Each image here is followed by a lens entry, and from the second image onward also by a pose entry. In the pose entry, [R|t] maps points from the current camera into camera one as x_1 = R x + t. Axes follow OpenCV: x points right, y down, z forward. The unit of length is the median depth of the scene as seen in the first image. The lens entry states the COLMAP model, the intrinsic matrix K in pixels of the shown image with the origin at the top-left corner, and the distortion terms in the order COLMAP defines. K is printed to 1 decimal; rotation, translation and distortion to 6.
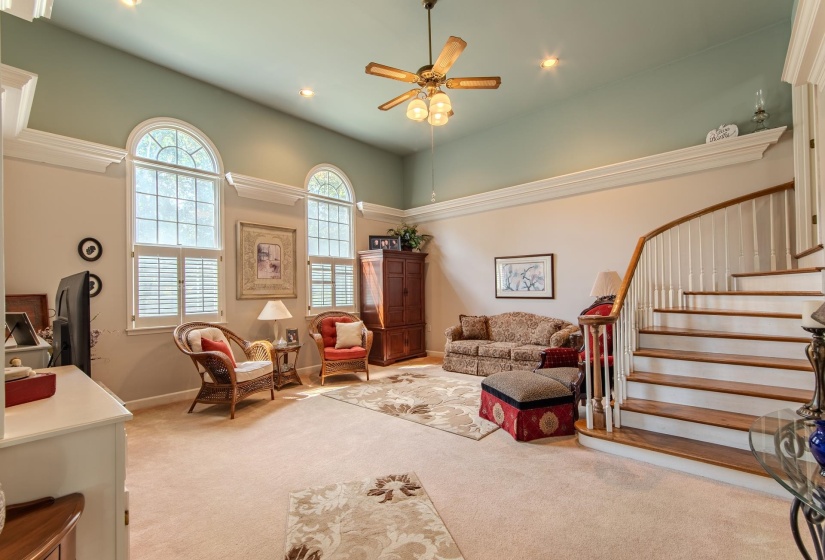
lens RADIAL K [[363.9, 0, 409.1], [0, 363.9, 286.1], [0, 0, 1]] dist [-0.000785, -0.000299]
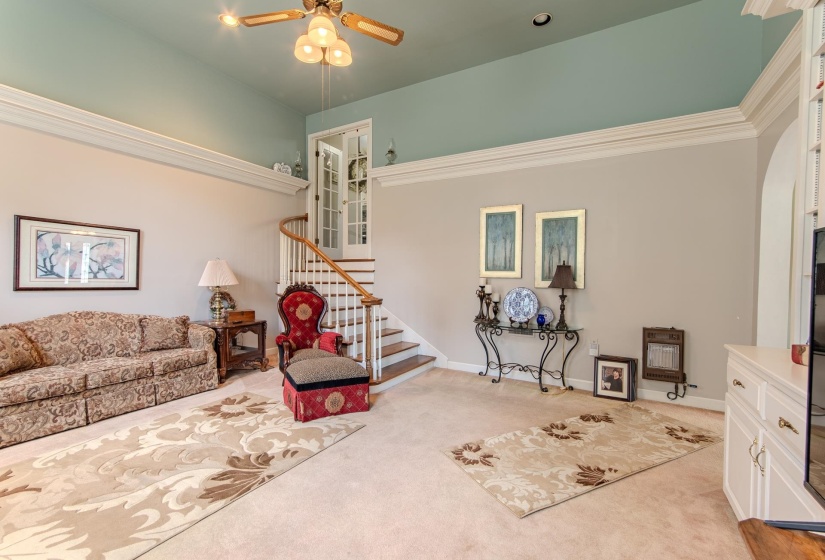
lens RADIAL K [[363.9, 0, 409.1], [0, 363.9, 286.1], [0, 0, 1]] dist [-0.000785, -0.000299]
pose [[-0.204900, -0.002717, 0.978779, -0.555124], [-0.018223, 0.999833, -0.001039, 0.021971], [-0.978613, -0.018049, -0.204915, 0.731818]]
